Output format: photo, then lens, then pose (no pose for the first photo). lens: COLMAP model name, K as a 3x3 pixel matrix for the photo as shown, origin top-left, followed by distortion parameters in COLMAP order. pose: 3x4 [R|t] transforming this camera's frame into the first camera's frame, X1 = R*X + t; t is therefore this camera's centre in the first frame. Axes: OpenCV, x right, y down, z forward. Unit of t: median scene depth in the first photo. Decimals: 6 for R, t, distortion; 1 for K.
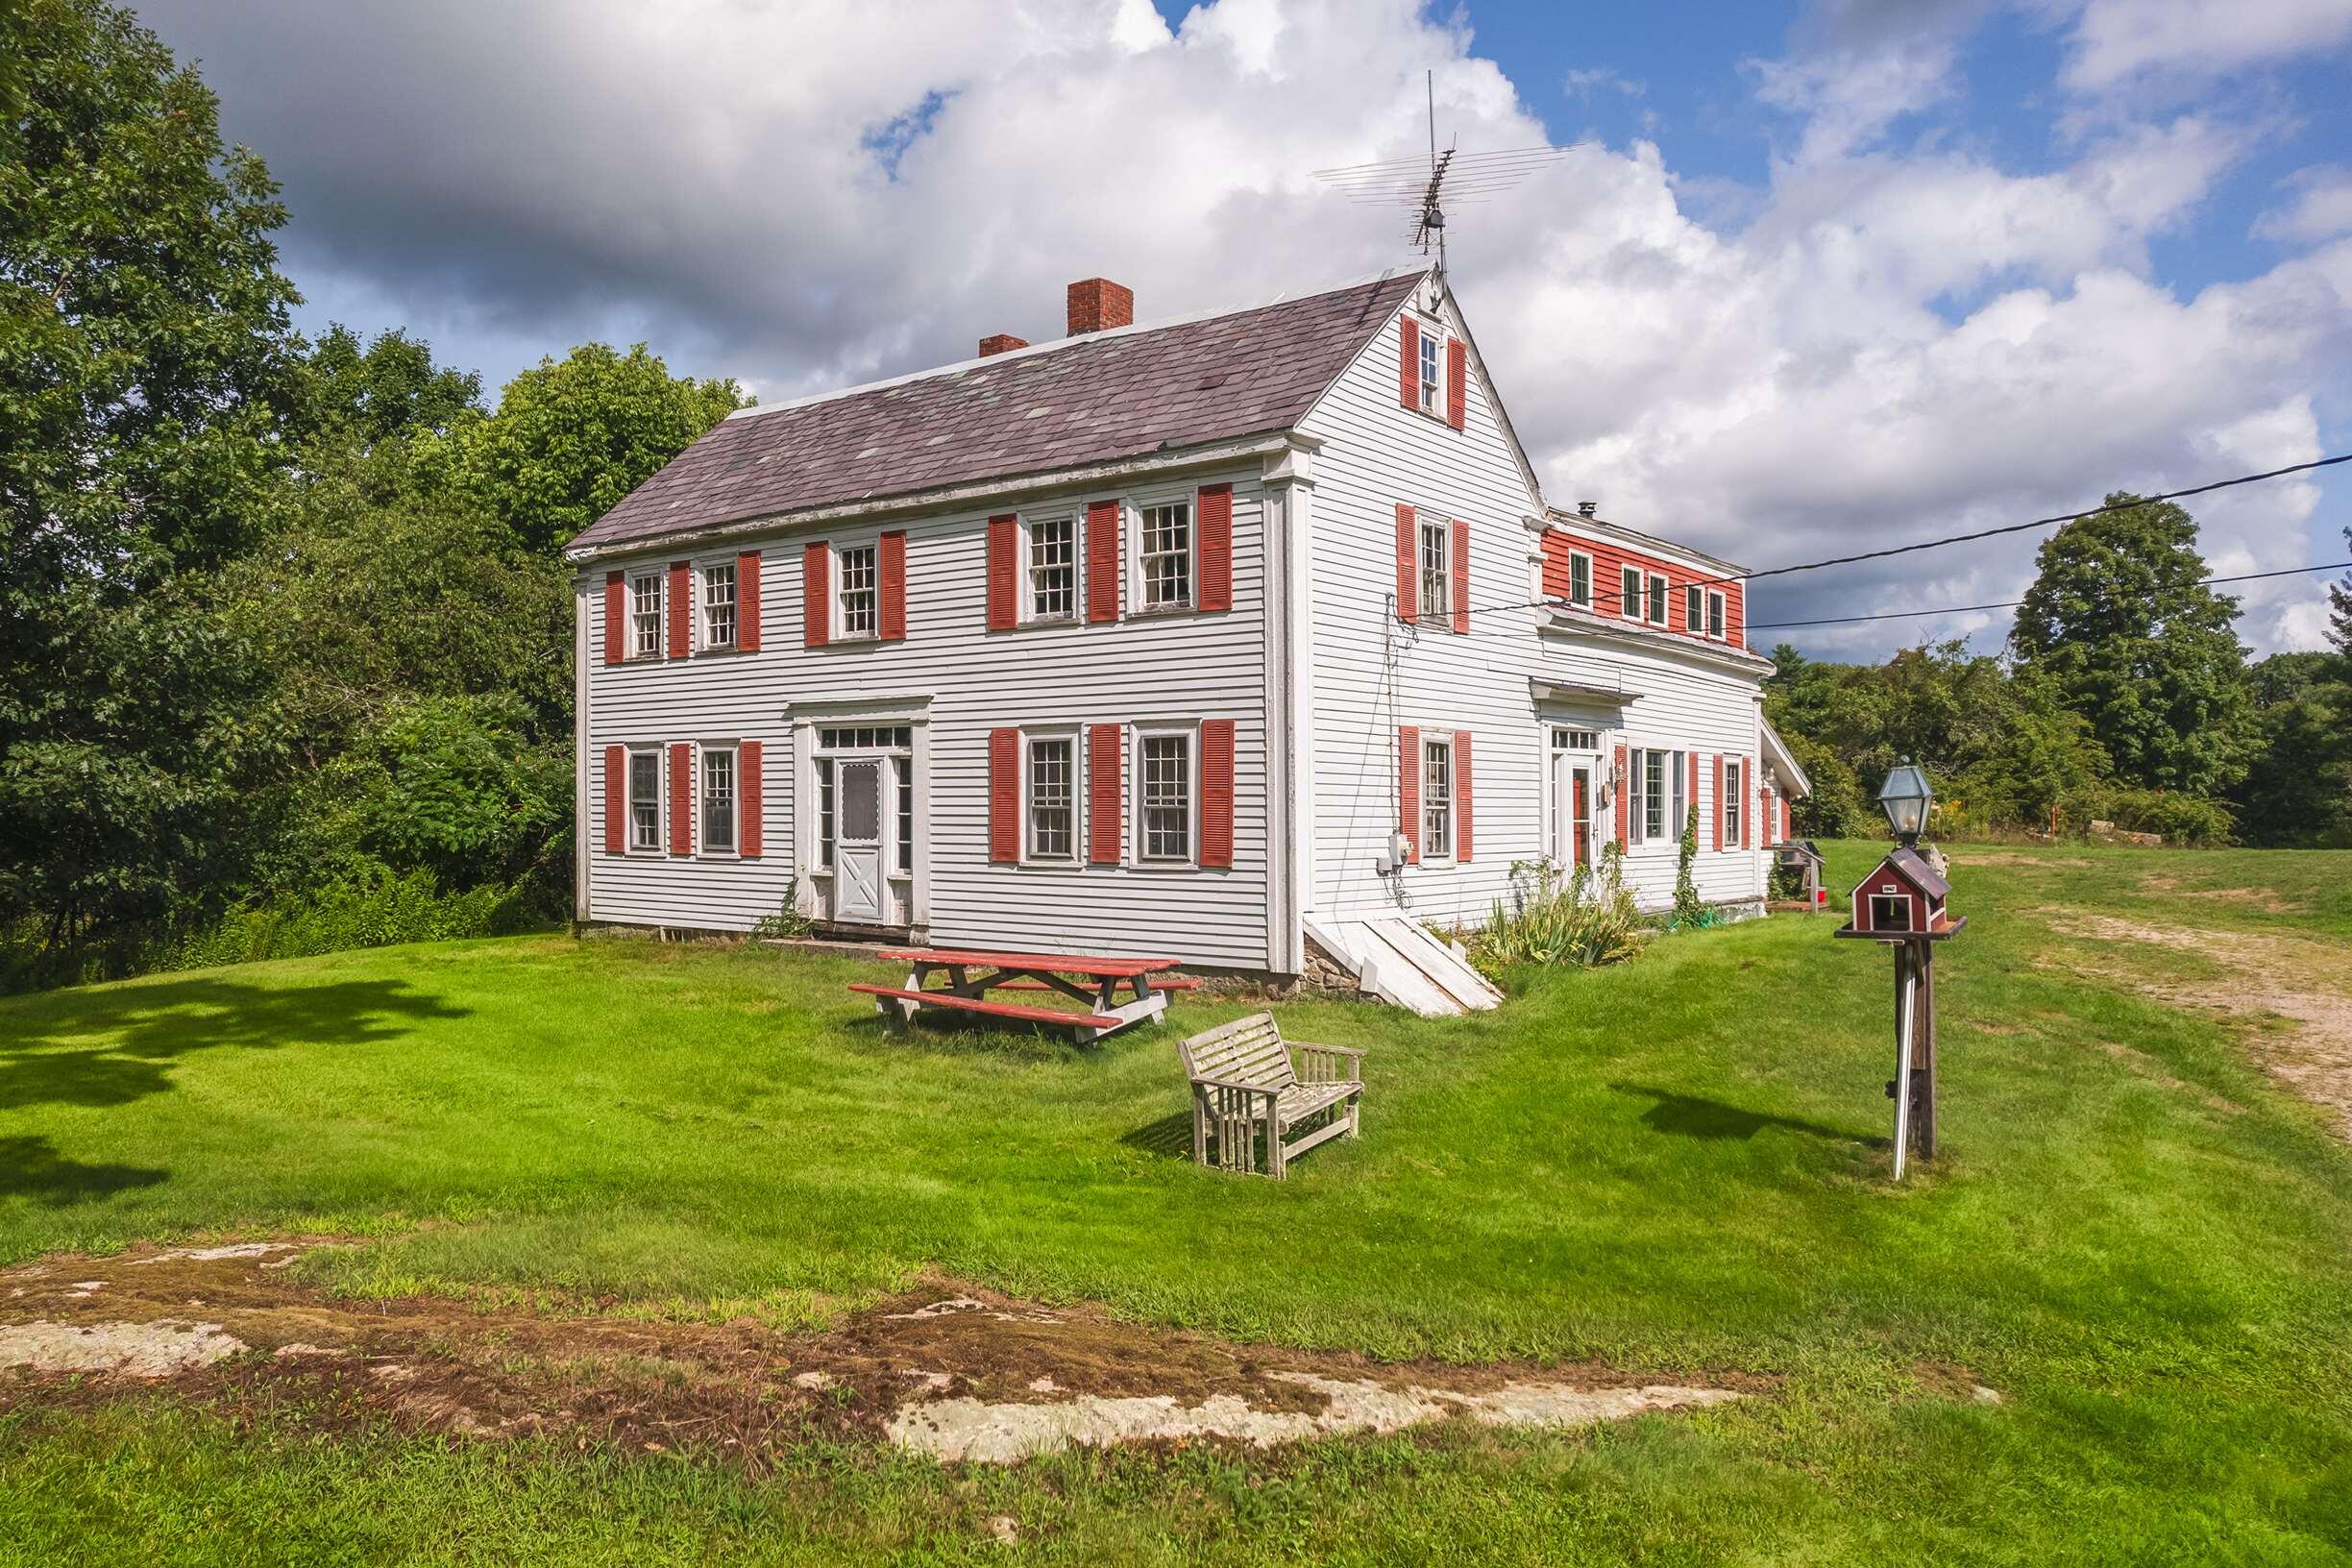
lens RADIAL K [[1714.4, 0, 1075.0], [0, 1714.4, 787.1], [0, 0, 1]] dist [-0.061853, 0.001621]
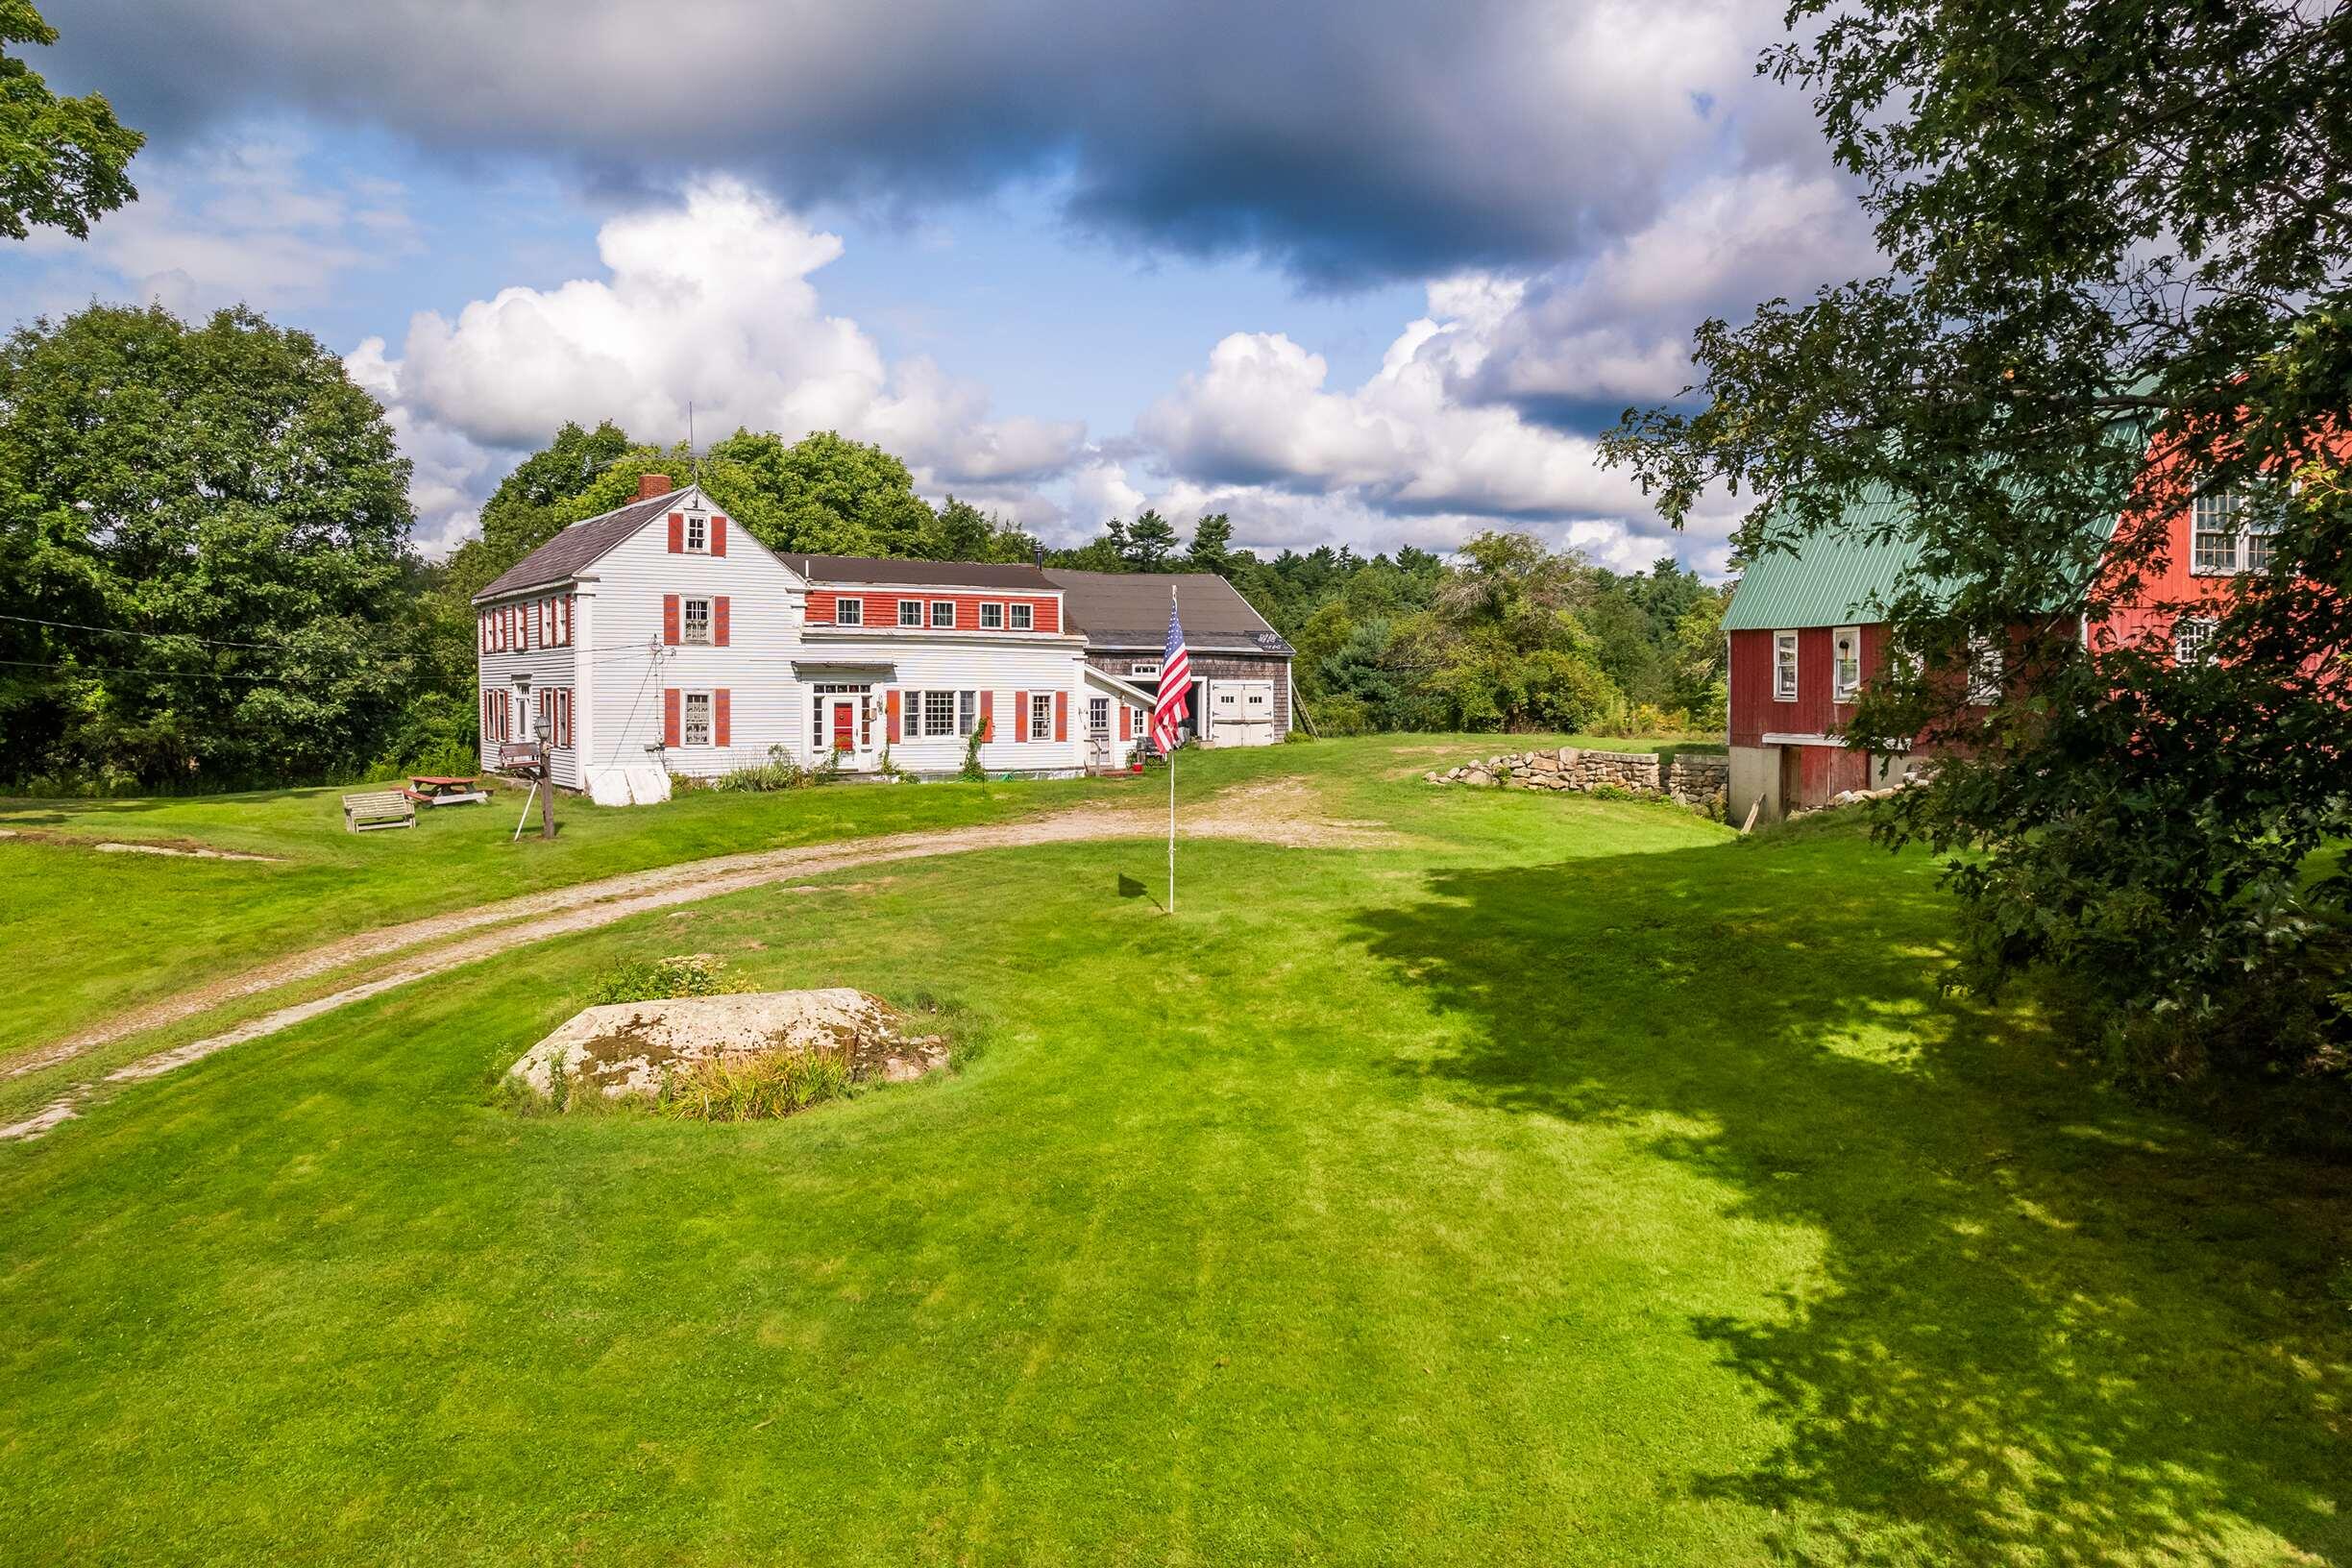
lens RADIAL K [[1634.8, 0, 1209.5], [0, 1634.8, 707.0], [0, 0, 1]] dist [-0.028838, 0.000338]
pose [[0.963389, 0.001768, -0.268102, 1.336600], [0.003820, 0.999786, 0.020320, -0.046739], [0.268080, -0.020600, 0.963176, -0.856239]]
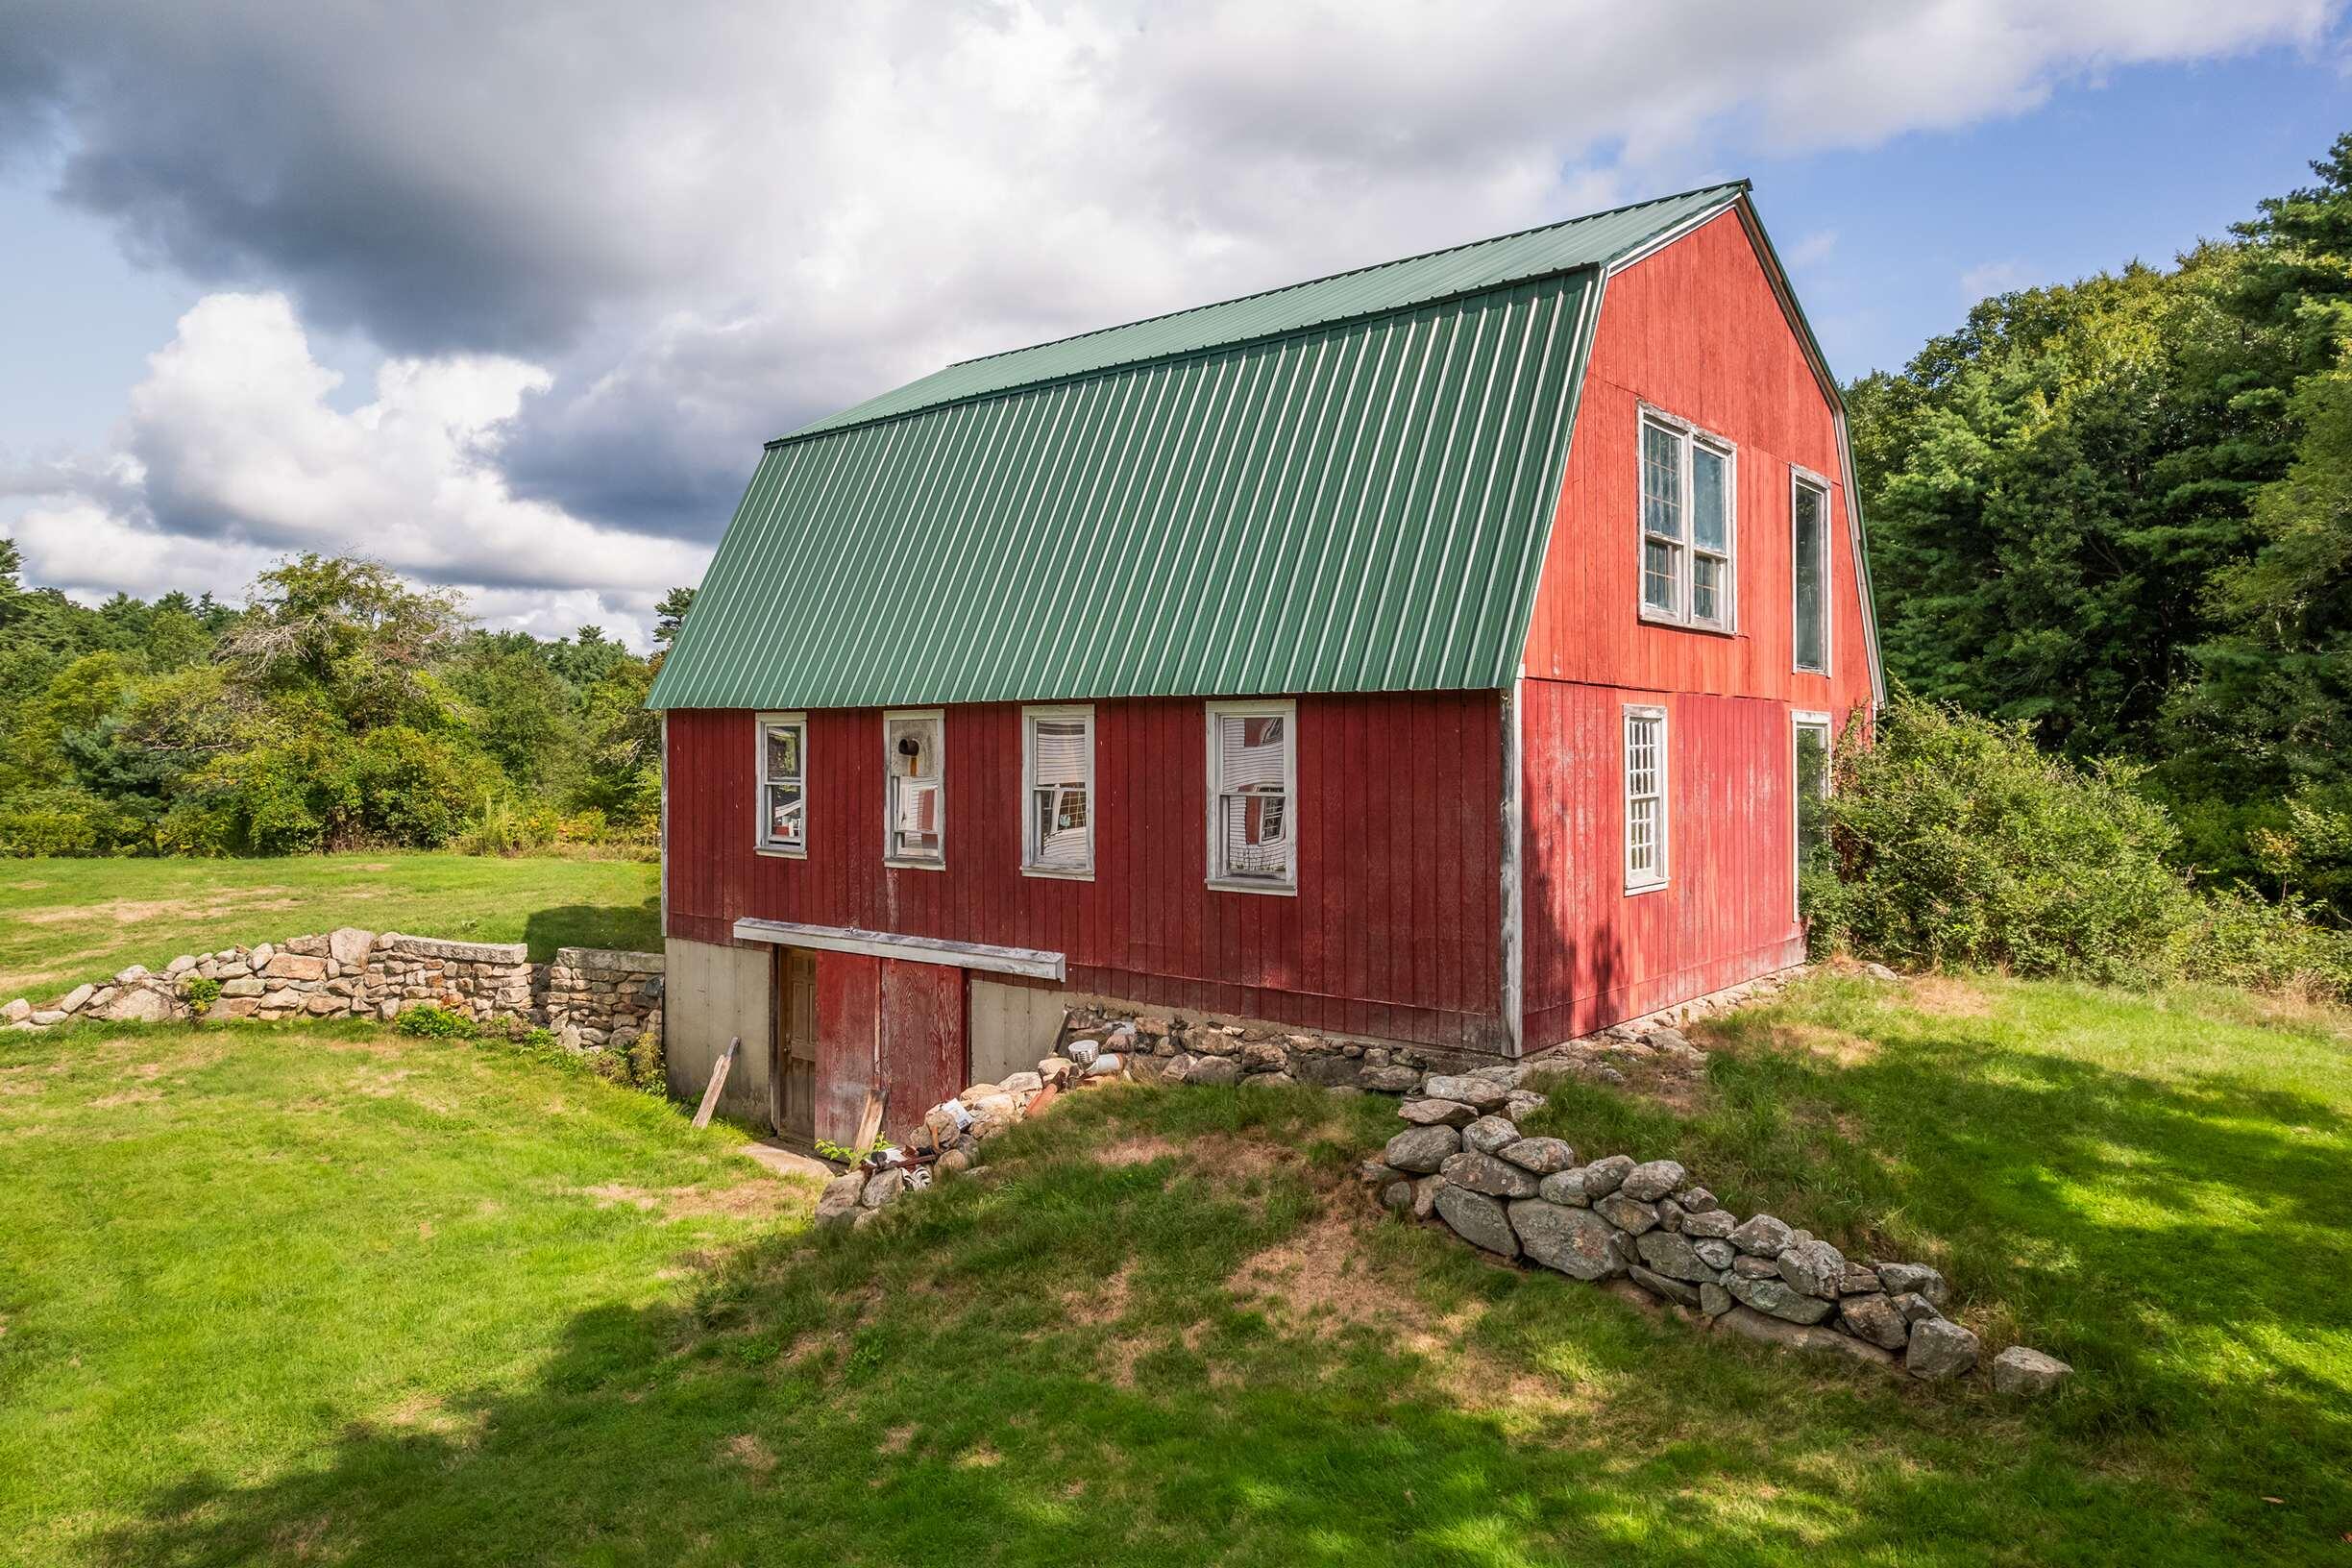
lens RADIAL K [[1524.0, 0, 1182.9], [0, 1524.0, 721.8], [0, 0, 1]] dist [-0.061065, 0.060163]
pose [[0.931474, 0.006823, 0.363744, 1.369318], [-0.002587, 0.999923, -0.012131, -0.077950], [-0.363798, 0.010359, 0.931420, 0.189209]]
